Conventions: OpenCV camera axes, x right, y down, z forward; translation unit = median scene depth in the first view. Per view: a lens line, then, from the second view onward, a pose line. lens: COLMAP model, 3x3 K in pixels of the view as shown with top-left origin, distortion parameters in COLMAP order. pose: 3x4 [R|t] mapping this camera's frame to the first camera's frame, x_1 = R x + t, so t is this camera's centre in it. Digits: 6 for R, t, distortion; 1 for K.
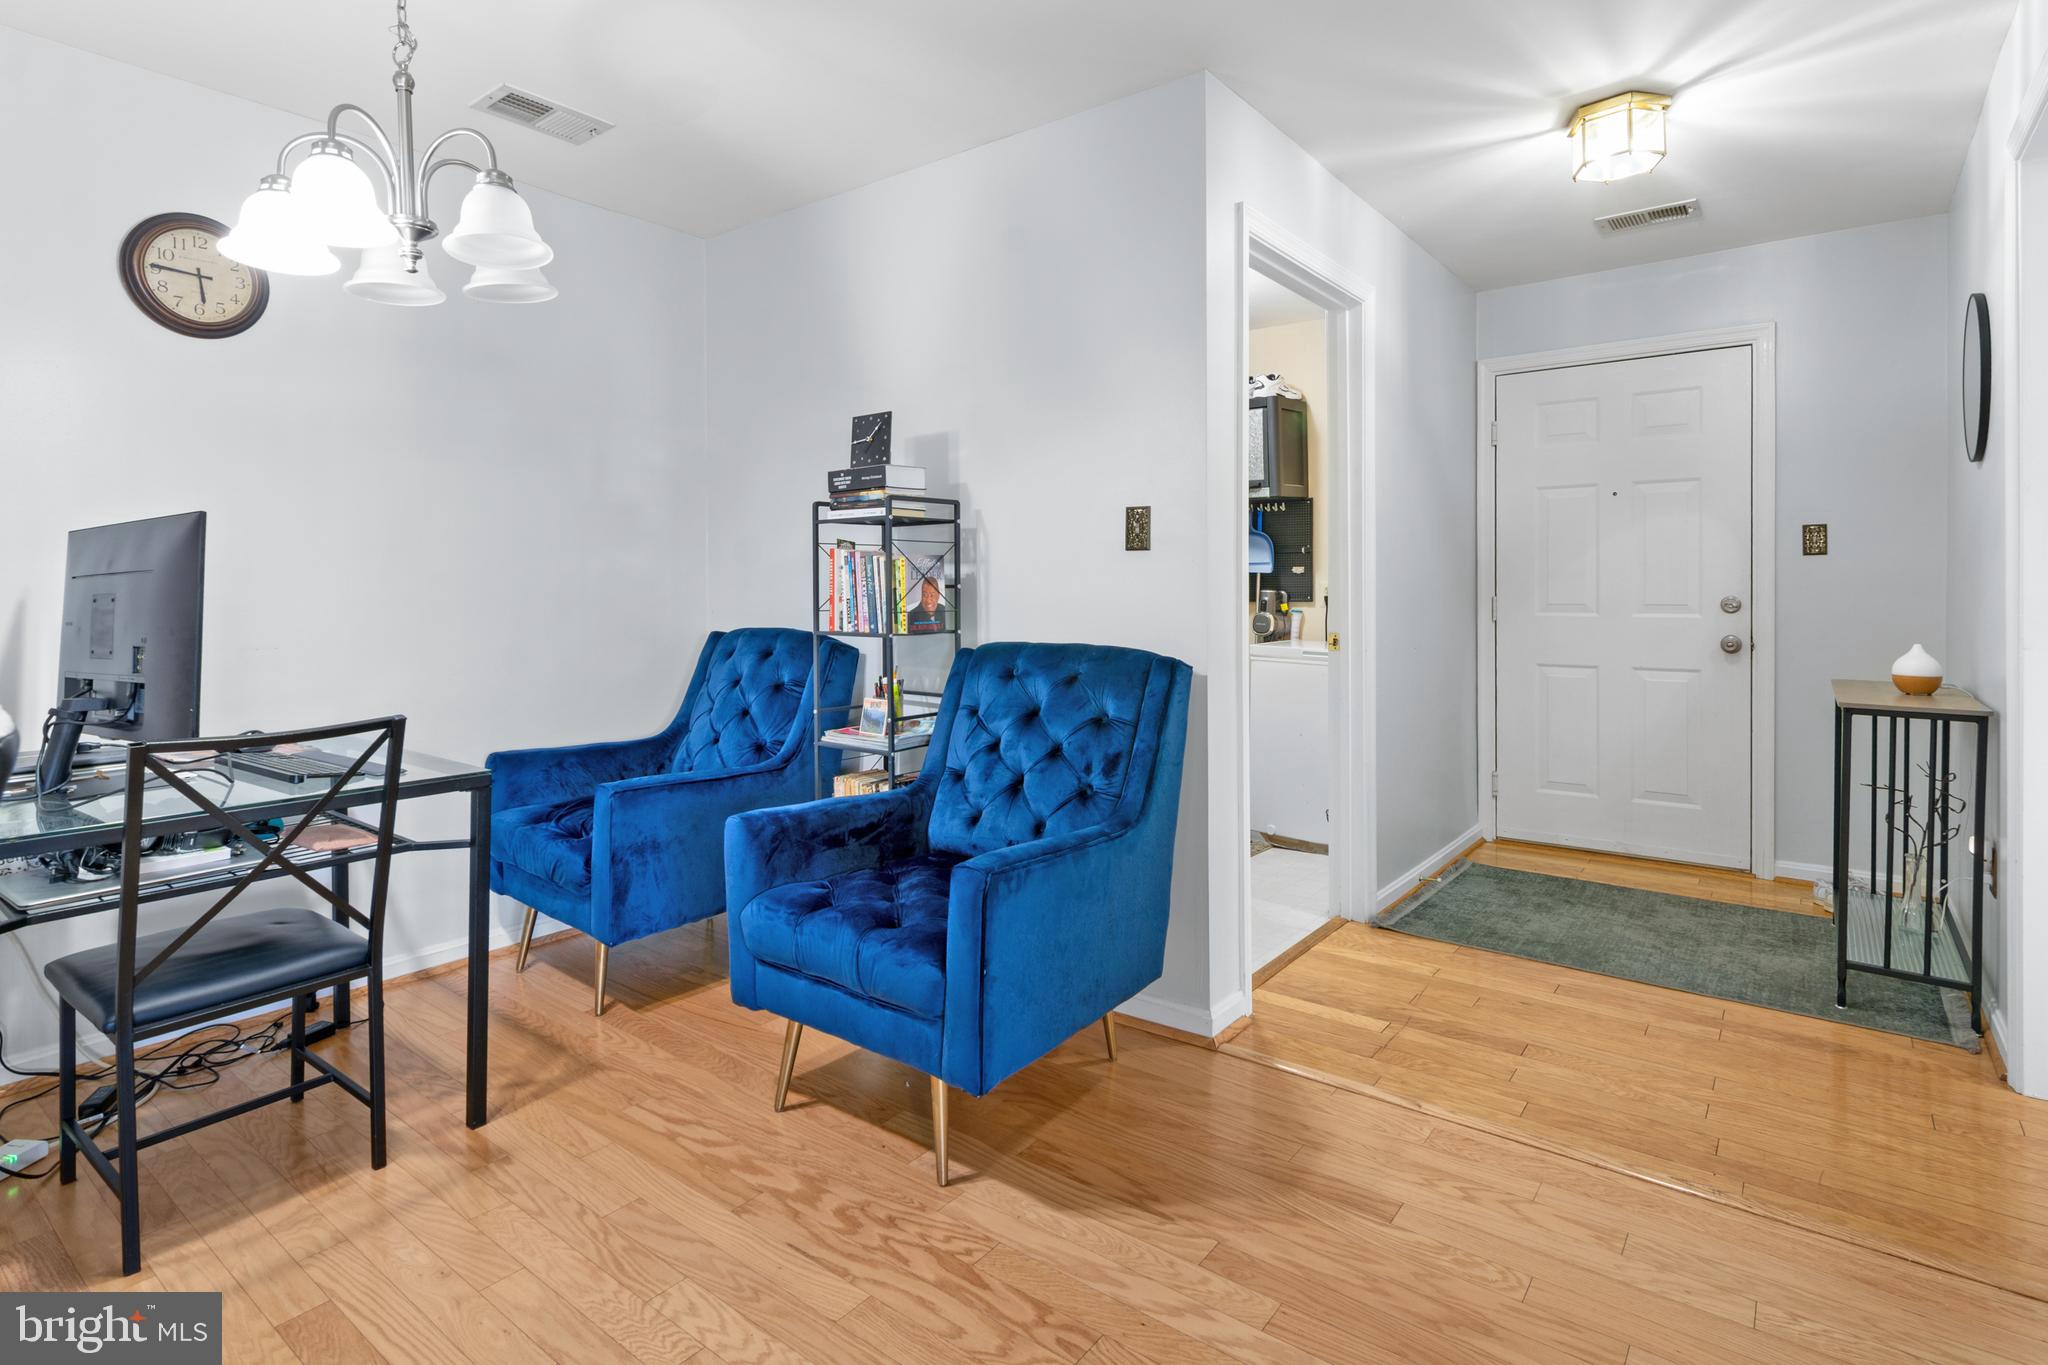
lens RADIAL K [[1030.7, 0, 1028.5], [0, 1030.7, 614.1], [0, 0, 1]] dist [0.000408, -0.000109]
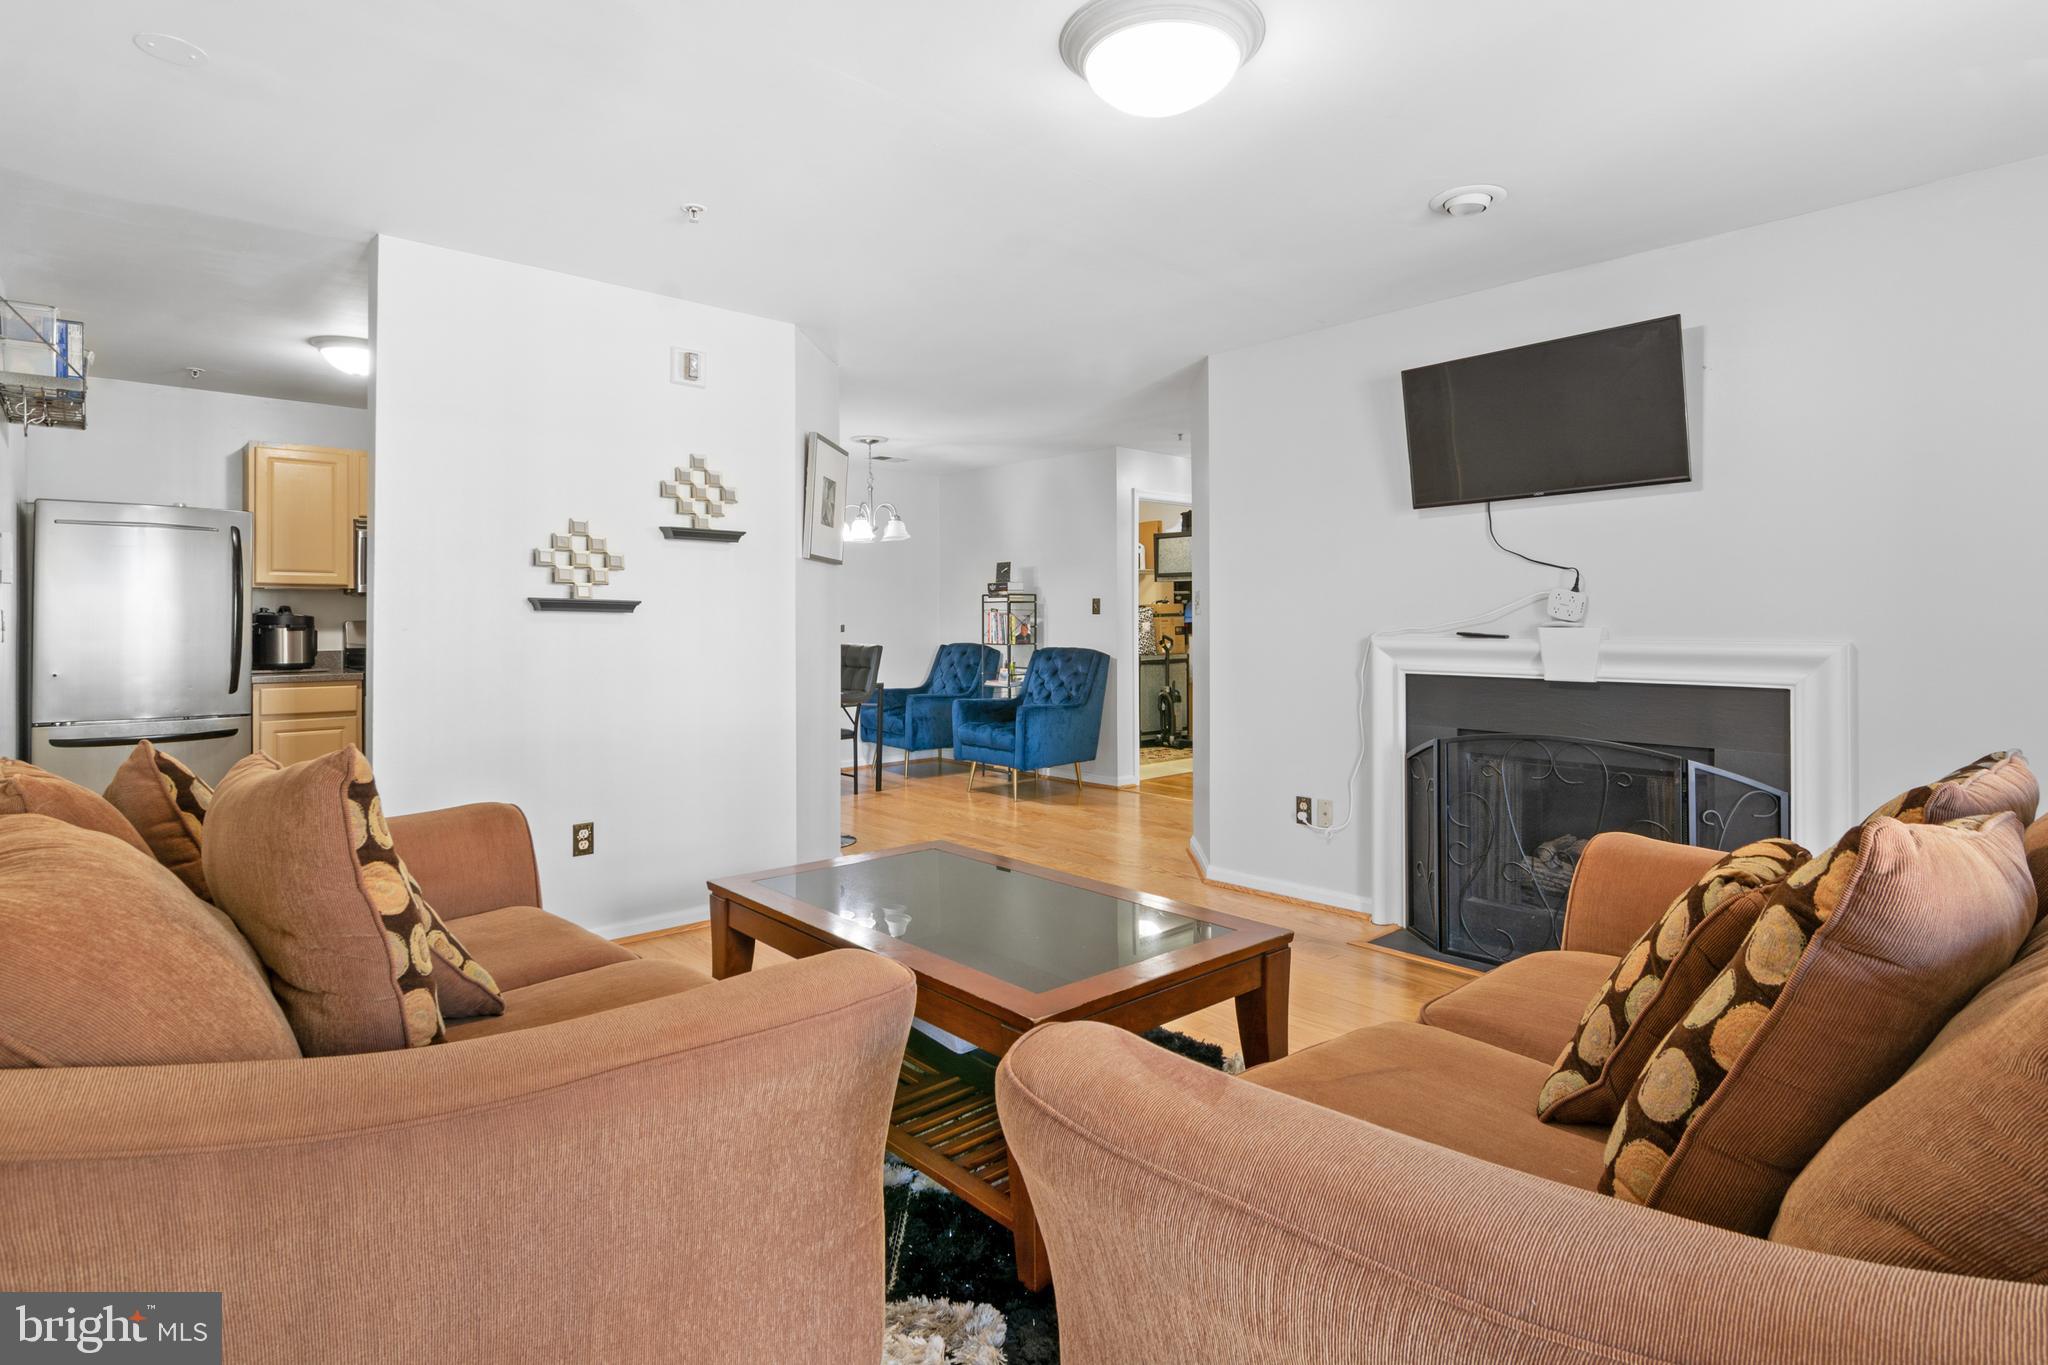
lens RADIAL K [[1030.7, 0, 1028.5], [0, 1030.7, 614.1], [0, 0, 1]] dist [0.000408, -0.000109]
pose [[0.984417, 0.000916, -0.175845, 0.385856], [-0.006245, 0.999538, -0.029754, 0.020247], [0.175736, 0.030389, 0.983968, -1.633531]]
